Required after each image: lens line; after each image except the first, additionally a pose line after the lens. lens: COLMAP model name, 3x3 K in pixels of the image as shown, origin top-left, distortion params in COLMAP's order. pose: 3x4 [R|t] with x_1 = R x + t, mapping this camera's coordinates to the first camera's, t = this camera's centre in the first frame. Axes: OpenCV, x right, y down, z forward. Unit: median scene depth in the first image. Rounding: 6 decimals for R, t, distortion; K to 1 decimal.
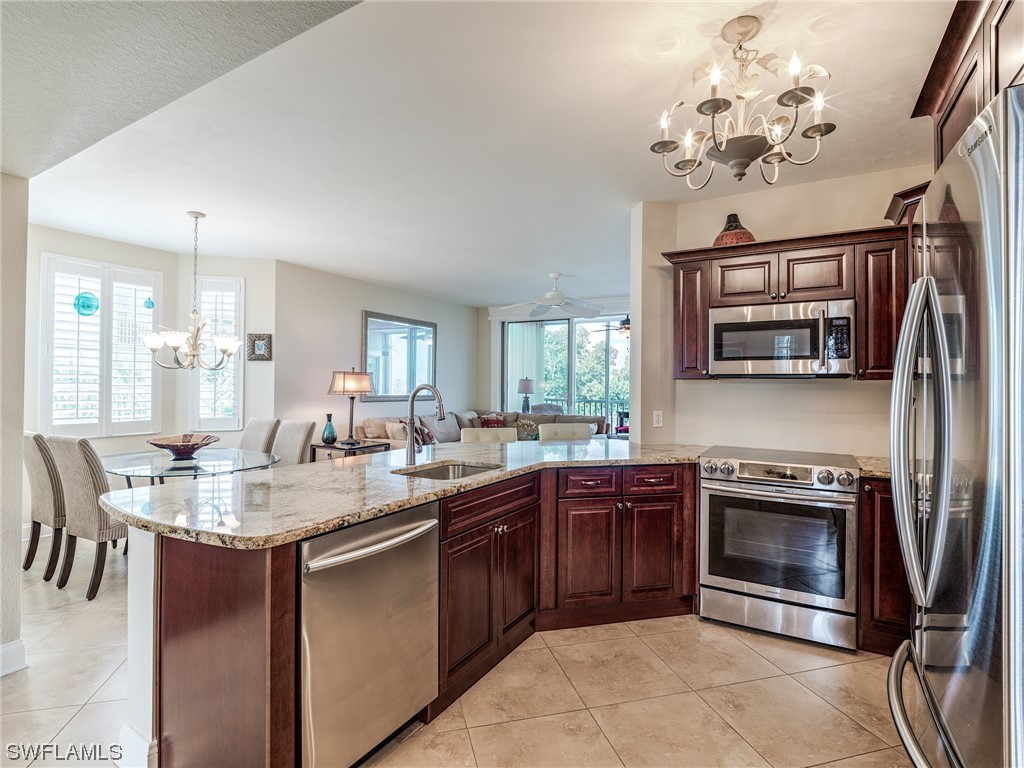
lens RADIAL K [[505.7, 0, 514.1], [0, 505.7, 374.5], [0, 0, 1]] dist [0.004881, -0.012806]
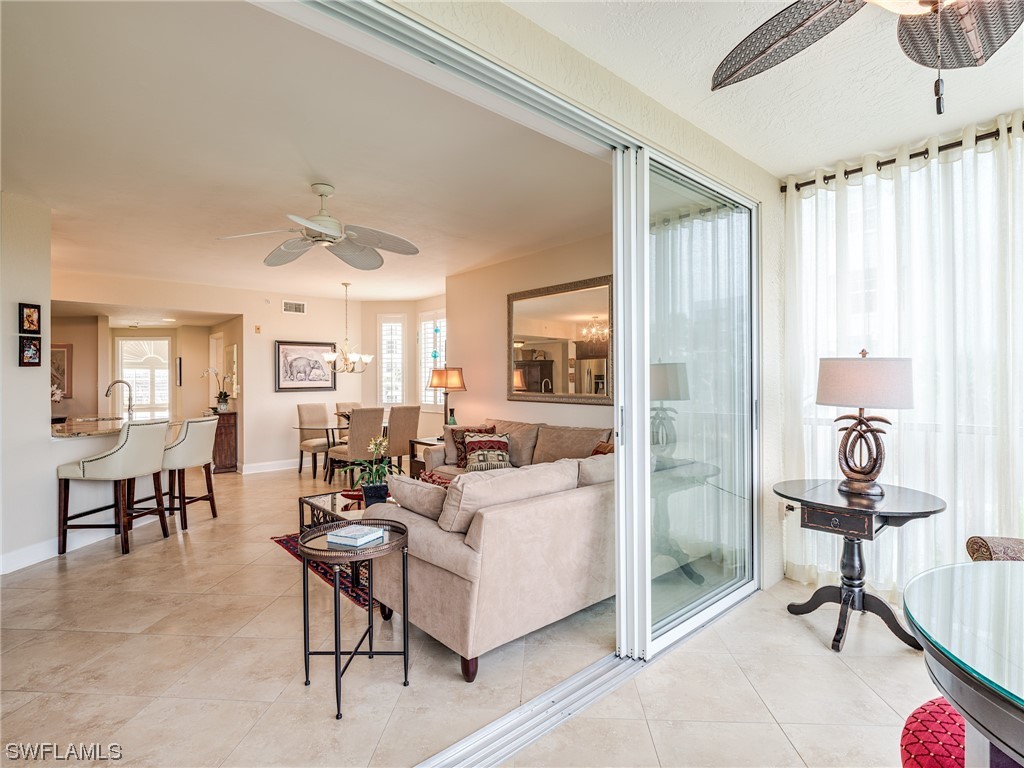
lens RADIAL K [[505.7, 0, 512.7], [0, 505.7, 379.6], [0, 0, 1]] dist [0.004881, -0.012806]
pose [[-0.317486, -0.010091, -0.948209, 0.962434], [0.019962, 0.999651, -0.017322, 0.062393], [0.948053, -0.024428, -0.317174, 2.375065]]
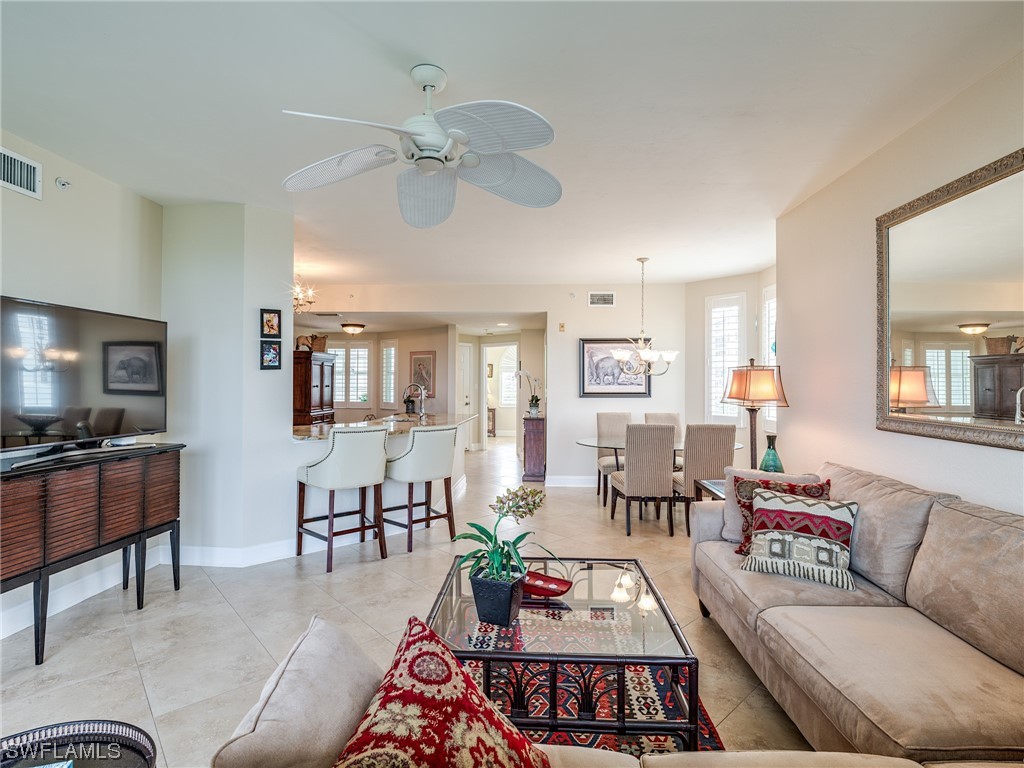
lens RADIAL K [[505.7, 0, 513.9], [0, 505.7, 379.6], [0, 0, 1]] dist [0.004881, -0.012806]
pose [[-0.887596, -0.017941, -0.460274, 0.327894], [-0.005266, 0.999571, -0.028808, 0.047381], [0.460593, -0.023147, -0.887310, 2.297563]]
